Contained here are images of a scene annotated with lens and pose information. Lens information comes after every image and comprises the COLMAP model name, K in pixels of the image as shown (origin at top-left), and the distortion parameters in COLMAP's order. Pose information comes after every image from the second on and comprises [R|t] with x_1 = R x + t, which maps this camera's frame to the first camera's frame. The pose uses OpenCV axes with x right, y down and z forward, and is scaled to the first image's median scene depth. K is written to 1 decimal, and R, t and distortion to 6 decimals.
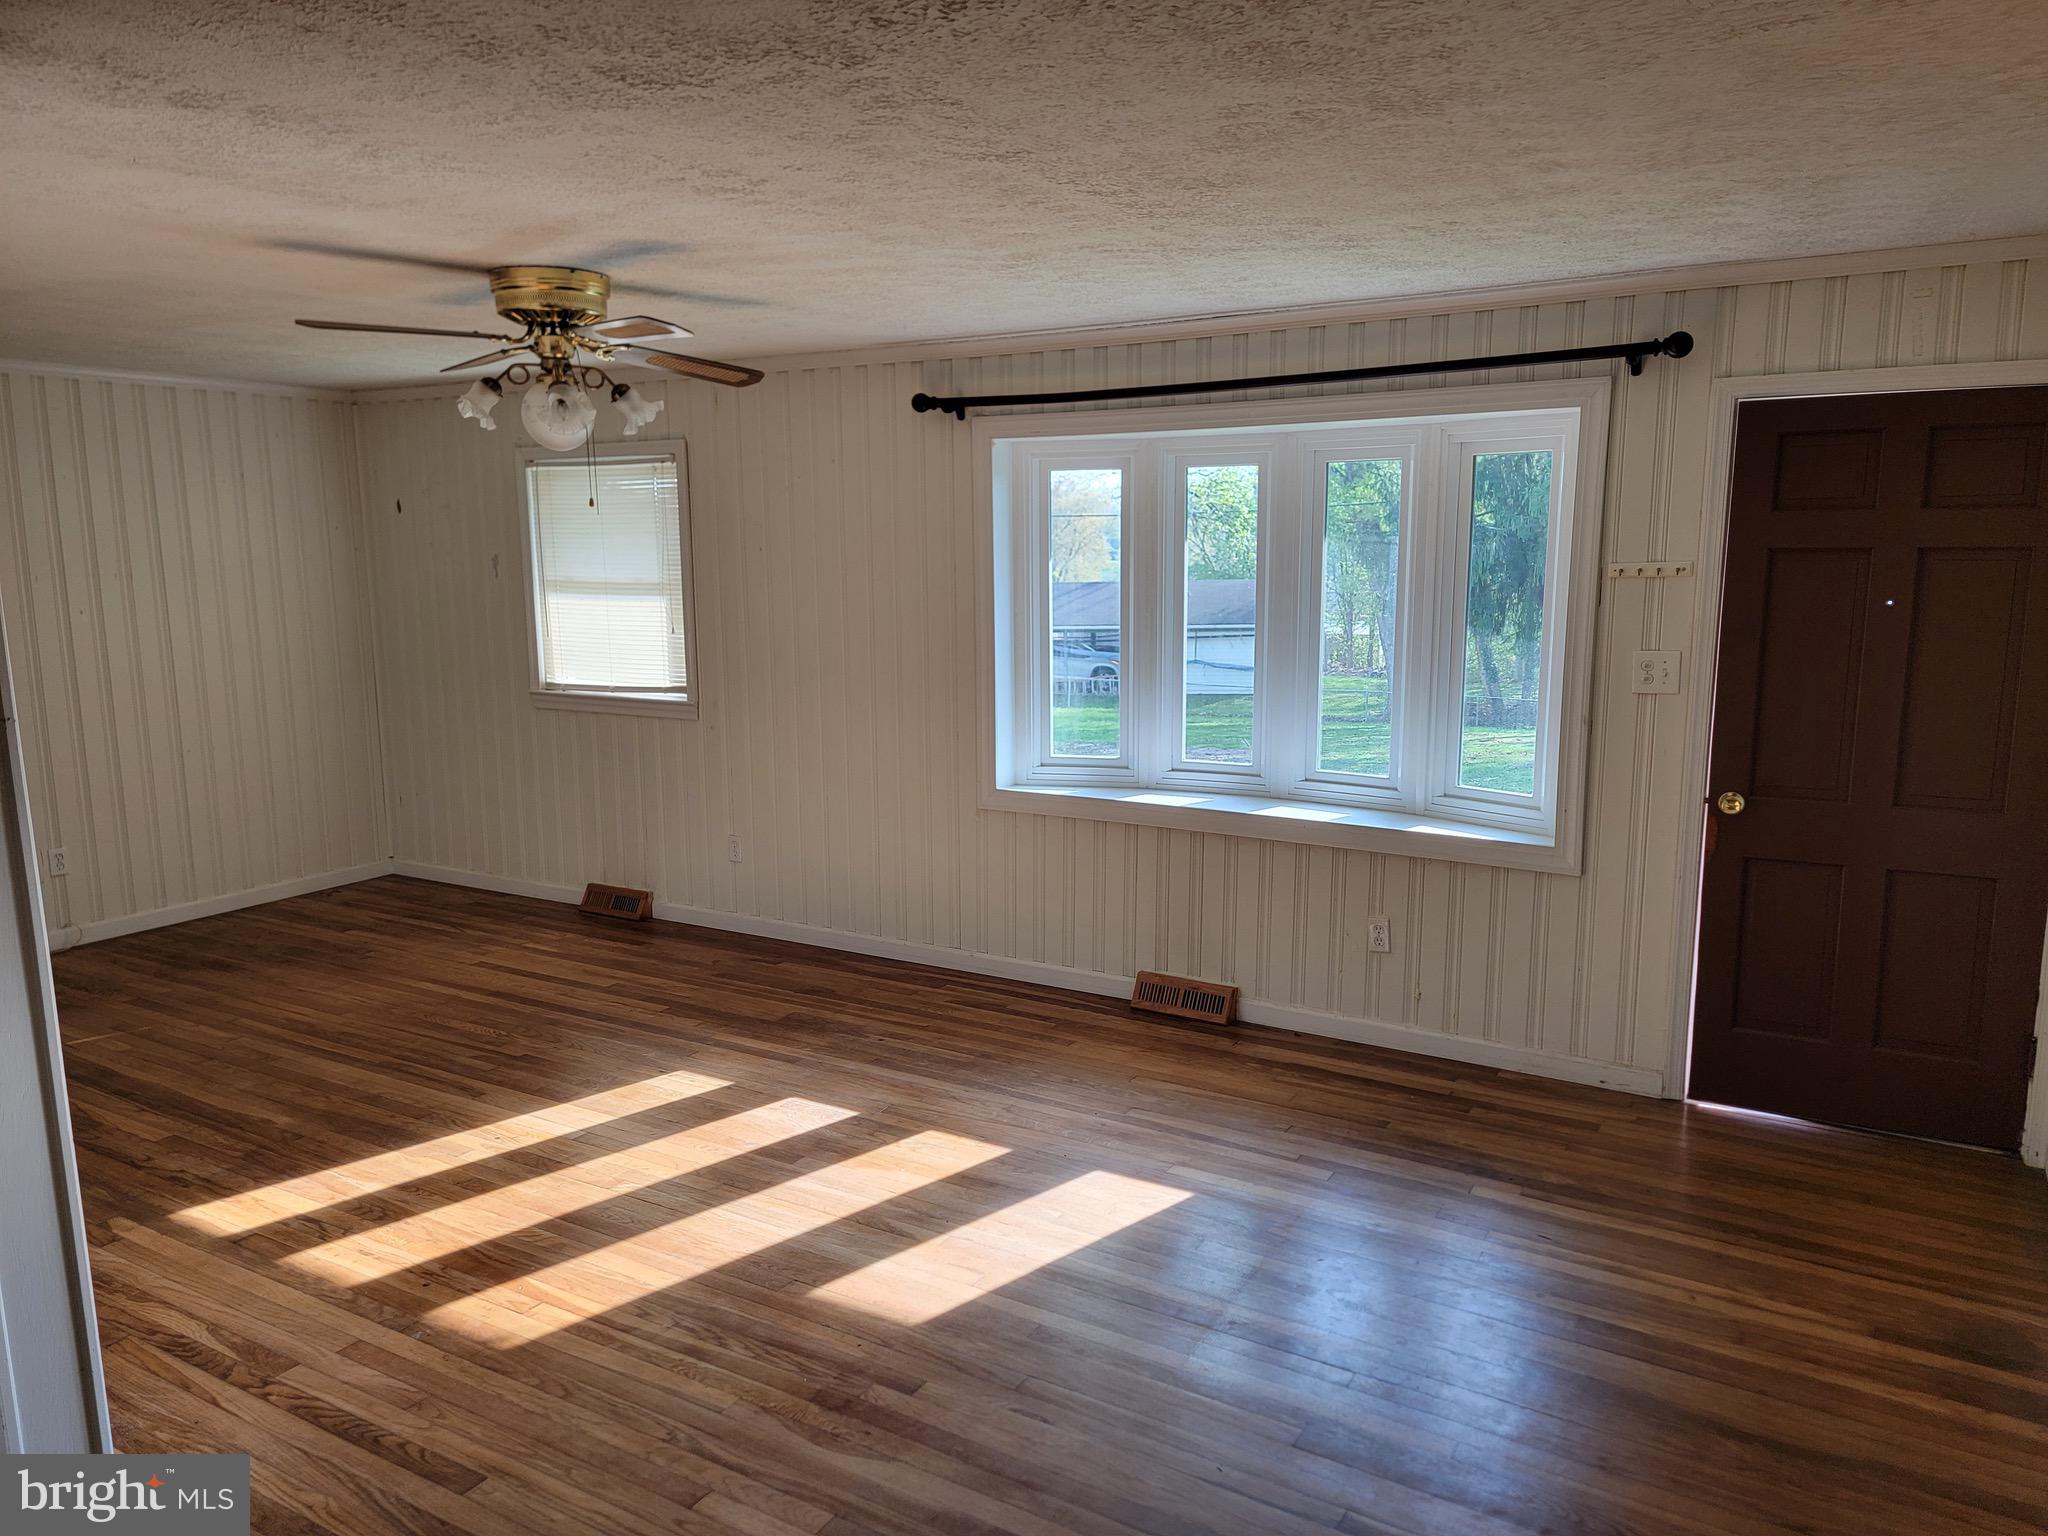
lens RADIAL K [[1387.7, 0, 1024.0], [0, 1387.7, 768.0], [0, 0, 1]] dist [0.103966, -0.100858]
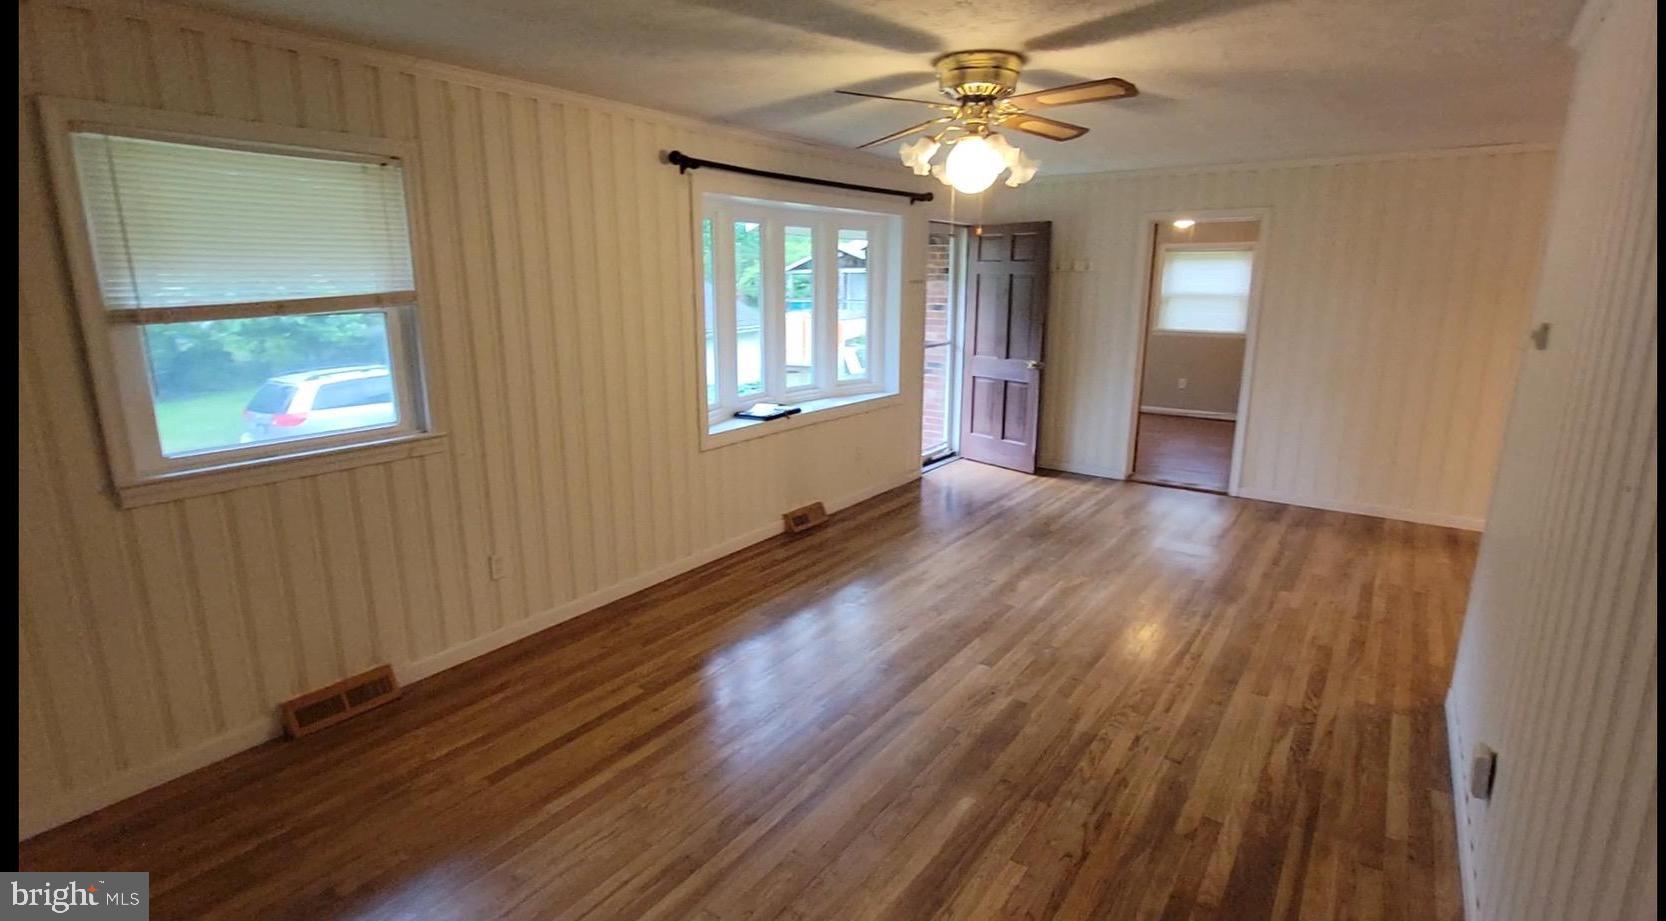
lens RADIAL K [[824.1, 0, 809.4], [0, 824.1, 448.3], [0, 0, 1]] dist [-0.002189, -0.000187]
pose [[0.086631, -0.200414, 0.975874, -0.891146], [0.152503, 0.970679, 0.185809, -0.118959], [-0.984499, 0.132727, 0.114655, 0.828940]]
